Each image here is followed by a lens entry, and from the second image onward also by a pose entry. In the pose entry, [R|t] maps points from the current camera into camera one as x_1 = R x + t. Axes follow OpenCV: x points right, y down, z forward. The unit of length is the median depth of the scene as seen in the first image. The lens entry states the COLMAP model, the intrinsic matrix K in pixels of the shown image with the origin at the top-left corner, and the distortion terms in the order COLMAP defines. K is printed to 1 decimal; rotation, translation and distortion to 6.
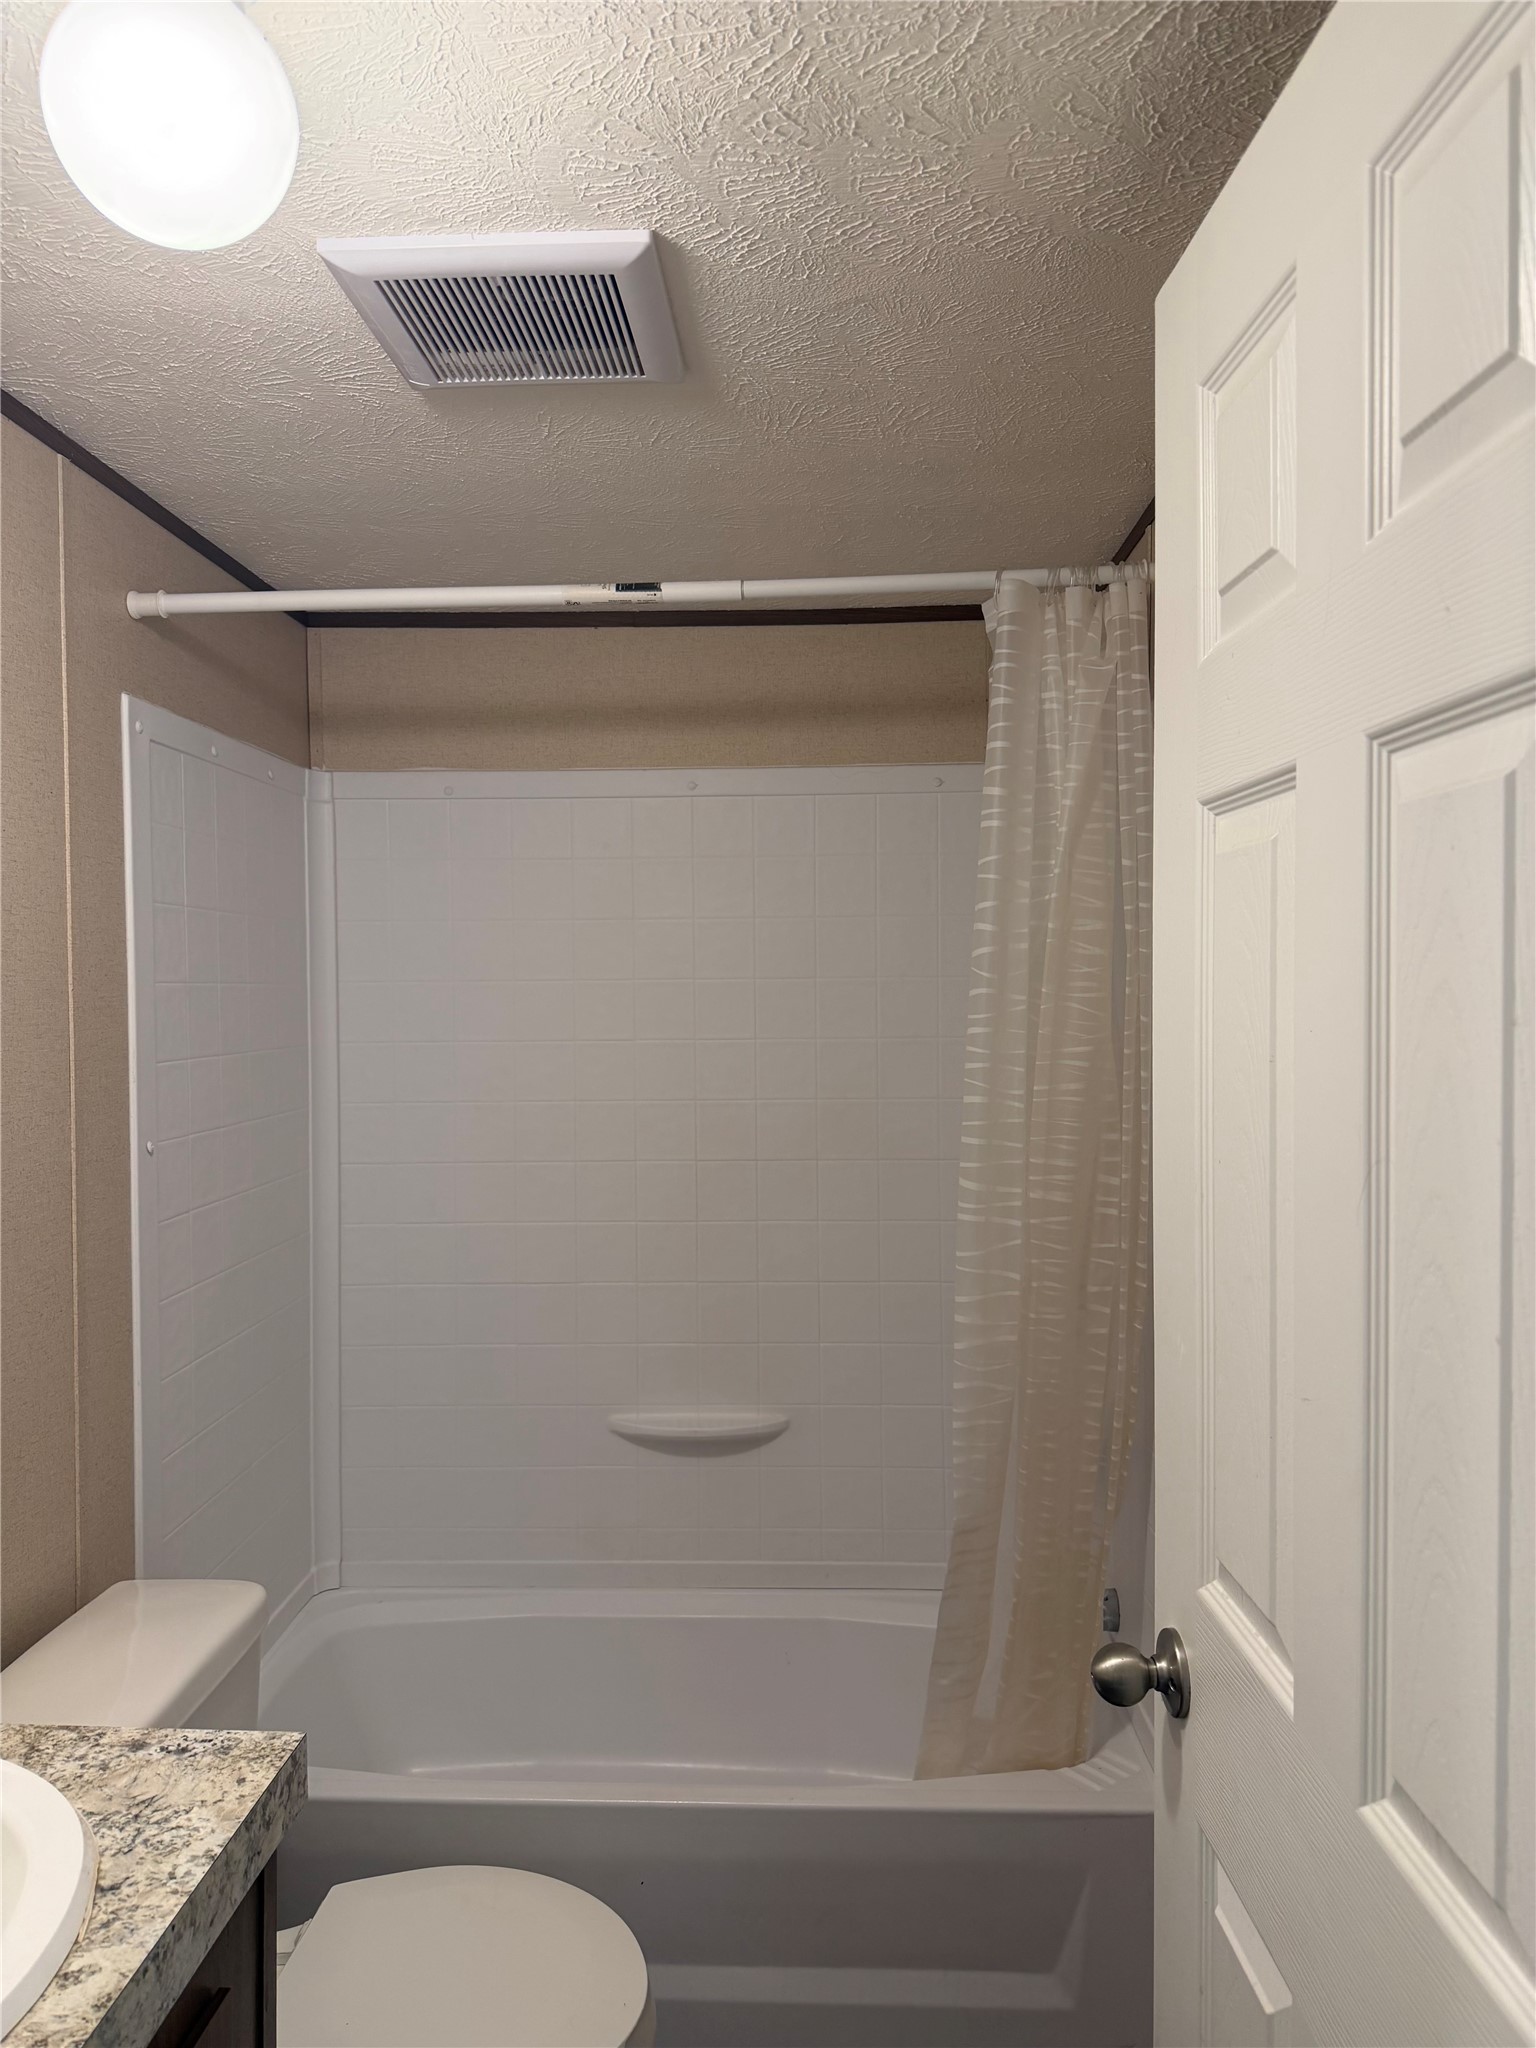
lens RADIAL K [[1454.9, 0, 774.0], [0, 1454.9, 1022.2], [0, 0, 1]] dist [0.053130, -0.058169]
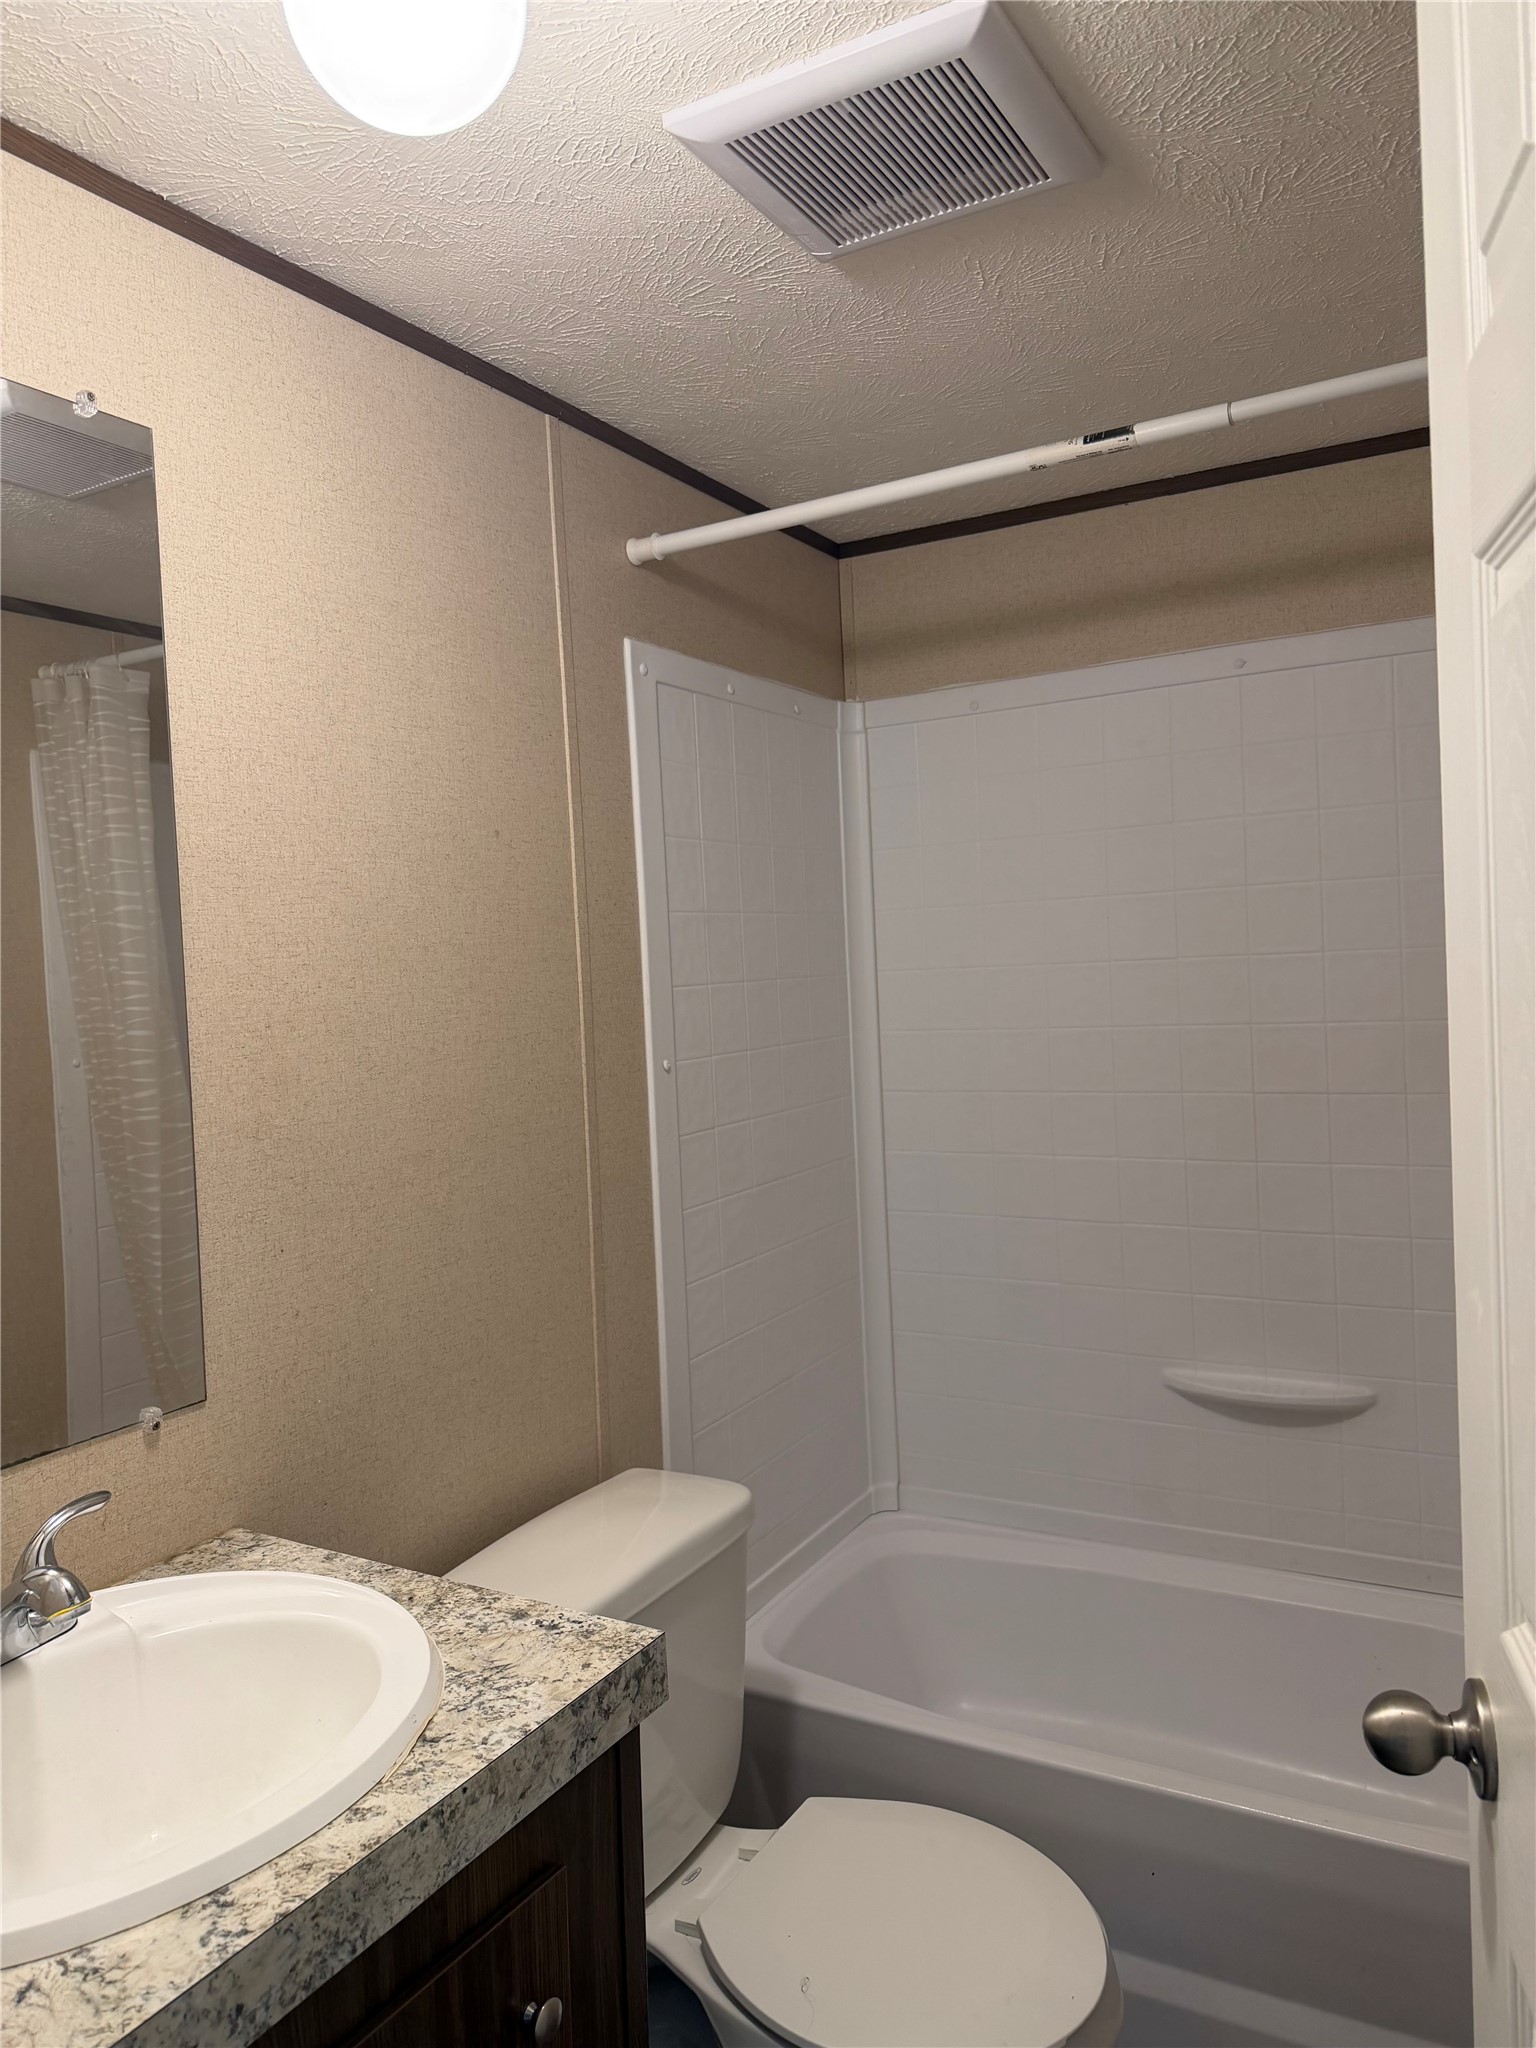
lens RADIAL K [[1463.0, 0, 725.8], [0, 1463.0, 1019.1], [0, 0, 1]] dist [0.097321, -0.188800]
pose [[0.888644, -0.013991, -0.458384, 0.181120], [0.028931, 0.999254, 0.025588, 0.044402], [0.457684, -0.036000, 0.888386, 0.144164]]
